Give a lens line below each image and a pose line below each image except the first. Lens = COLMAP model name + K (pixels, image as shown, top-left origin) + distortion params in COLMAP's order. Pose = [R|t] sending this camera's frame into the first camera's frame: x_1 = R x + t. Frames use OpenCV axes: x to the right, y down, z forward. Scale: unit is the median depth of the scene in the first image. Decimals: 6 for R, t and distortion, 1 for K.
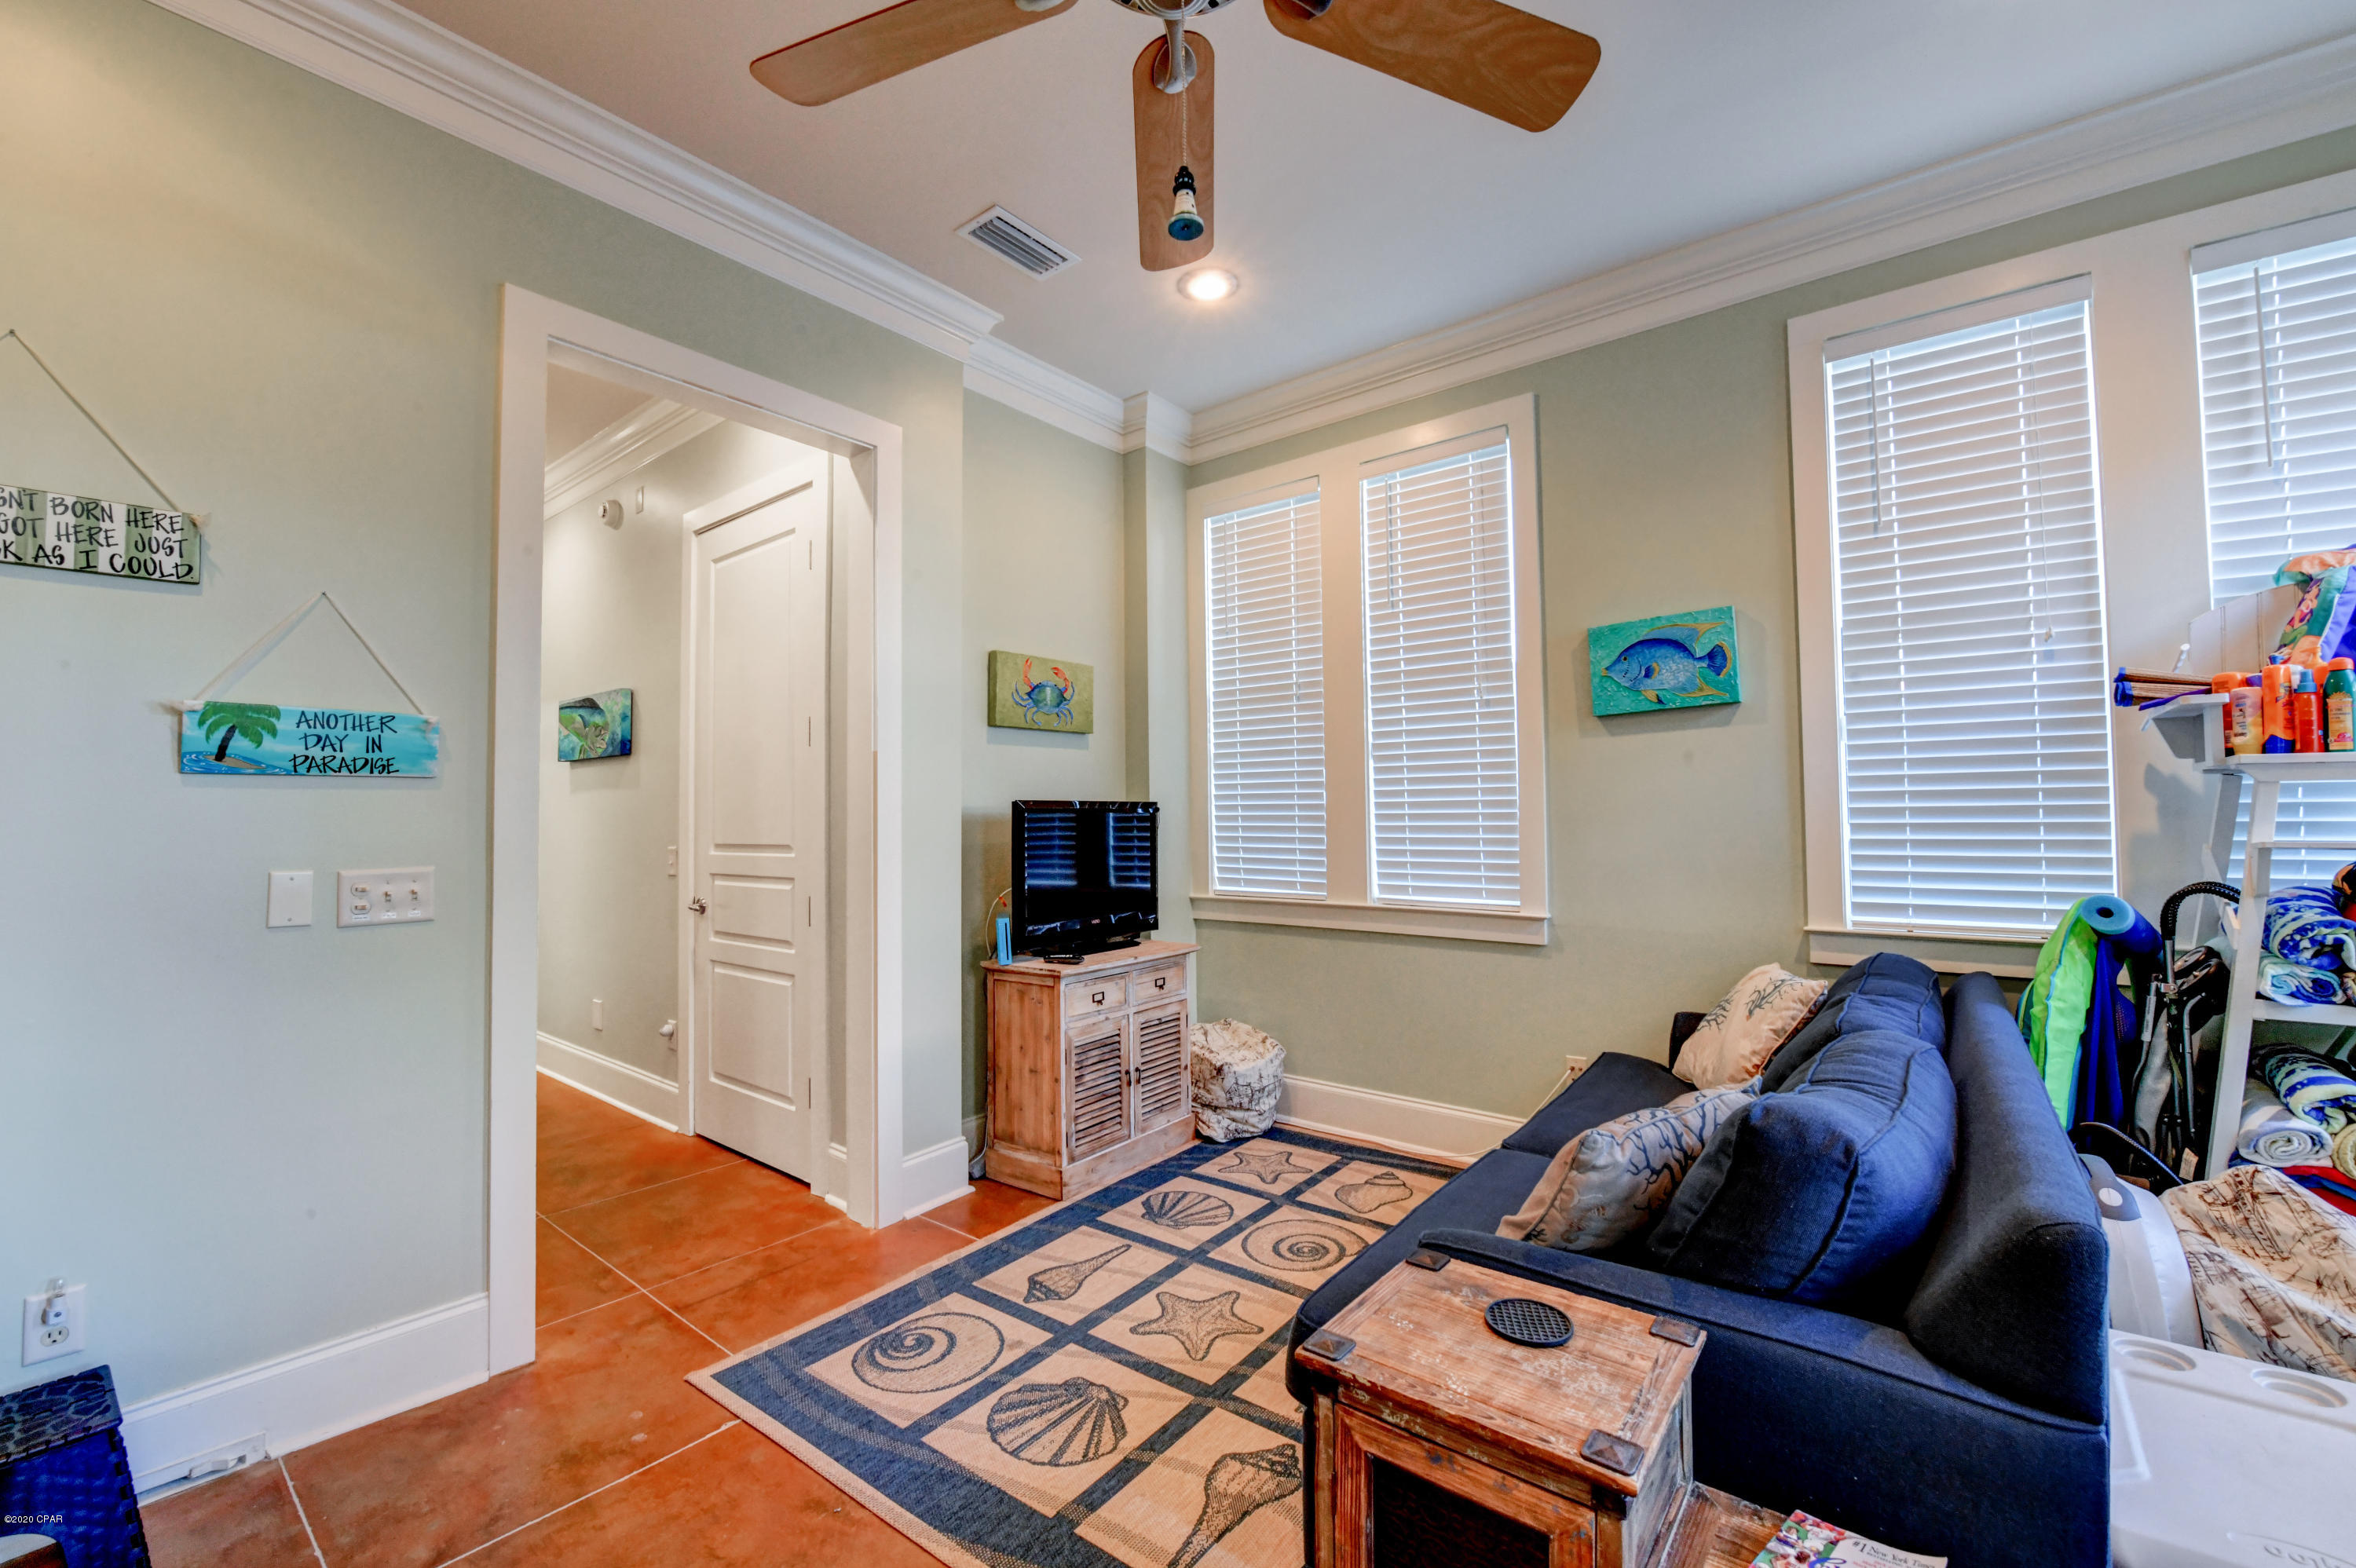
lens RADIAL K [[983.7, 0, 1181.8], [0, 983.7, 781.2], [0, 0, 1]] dist [-0.009257, 0.000428]
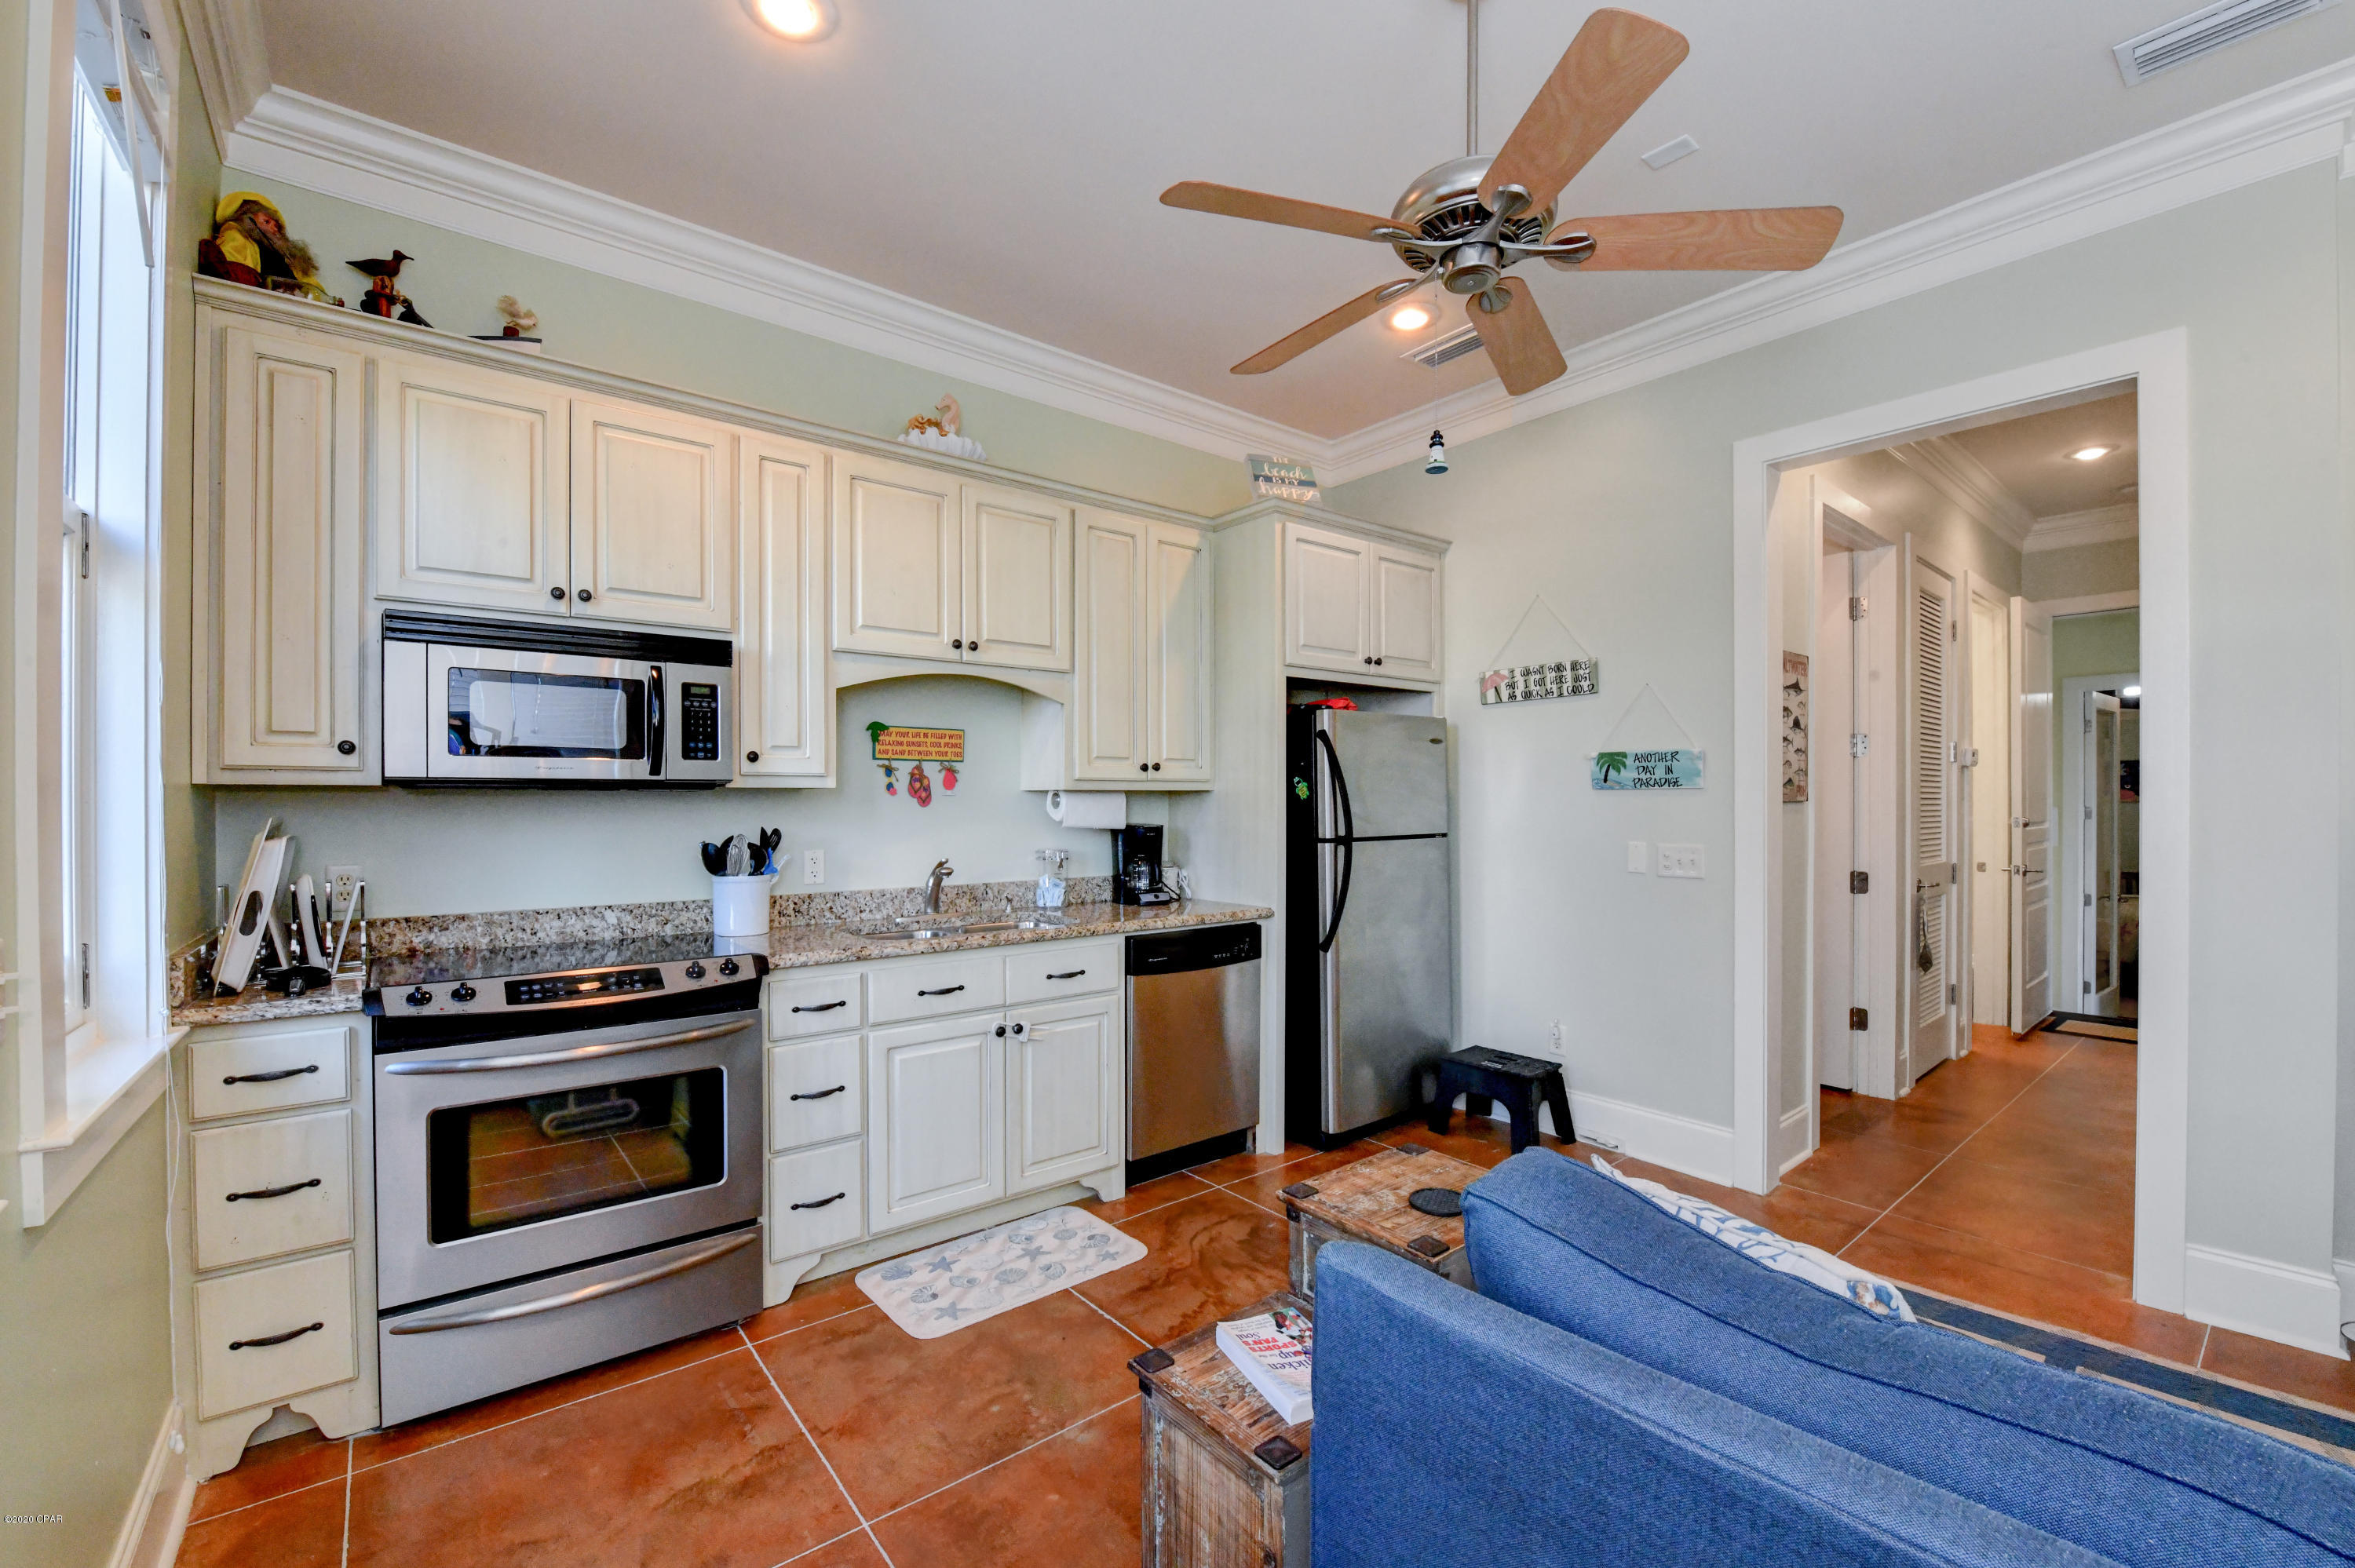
lens RADIAL K [[972.5, 0, 1168.5], [0, 972.5, 794.5], [0, 0, 1]] dist [-0.018434, -0.000330]
pose [[-0.221554, 0.004562, -0.975137, 0.552344], [0.027600, 0.999618, -0.001594, -0.008884], [0.974757, -0.027267, -0.221595, 0.295715]]
